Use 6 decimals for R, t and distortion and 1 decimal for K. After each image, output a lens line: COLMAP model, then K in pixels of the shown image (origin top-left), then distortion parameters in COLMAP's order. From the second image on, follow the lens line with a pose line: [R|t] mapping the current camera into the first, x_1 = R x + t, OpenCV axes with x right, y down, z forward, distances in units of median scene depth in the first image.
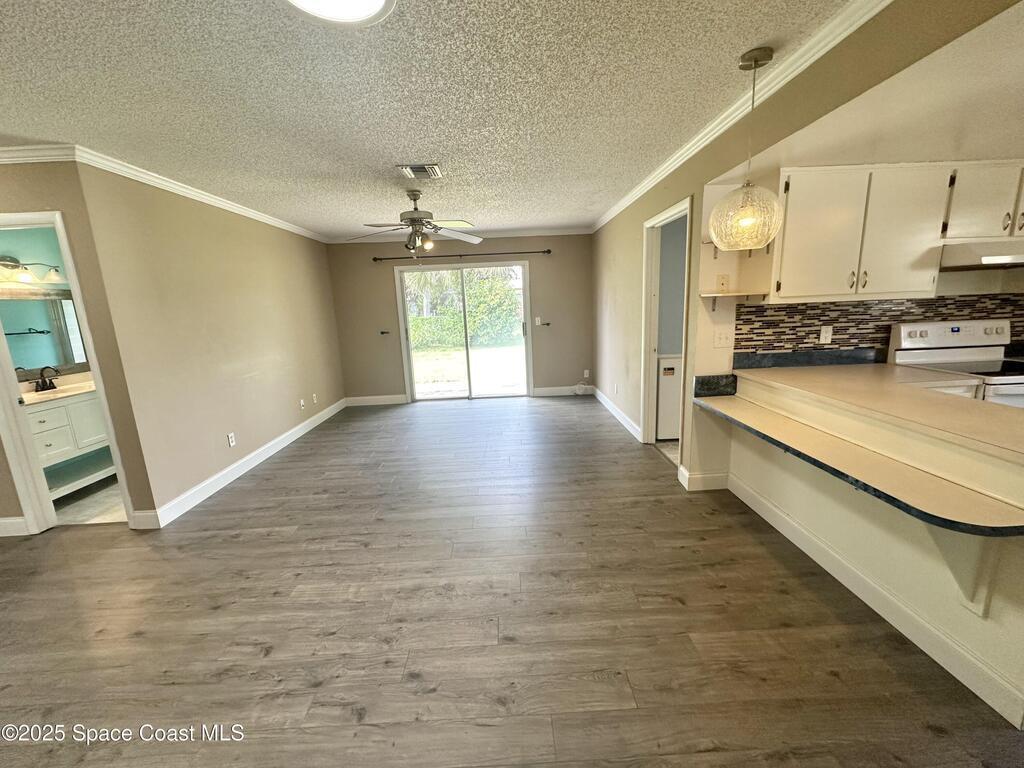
lens RADIAL K [[409.3, 0, 512.4], [0, 409.3, 381.4], [0, 0, 1]] dist [-0.001986, 0.000604]
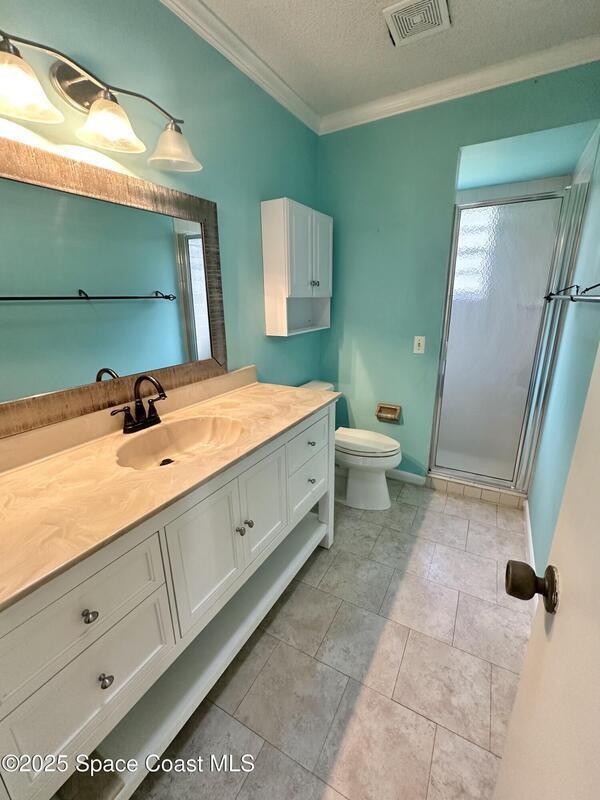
lens RADIAL K [[341.8, 0, 300.0], [0, 341.8, 400.0], [0, 0, 1]] dist [-0.000853, -0.000004]
pose [[0.857149, 0.178026, -0.483323, -1.033545], [-0.119443, 0.981491, 0.149695, -0.100626], [0.501027, -0.070581, 0.862549, 0.965695]]
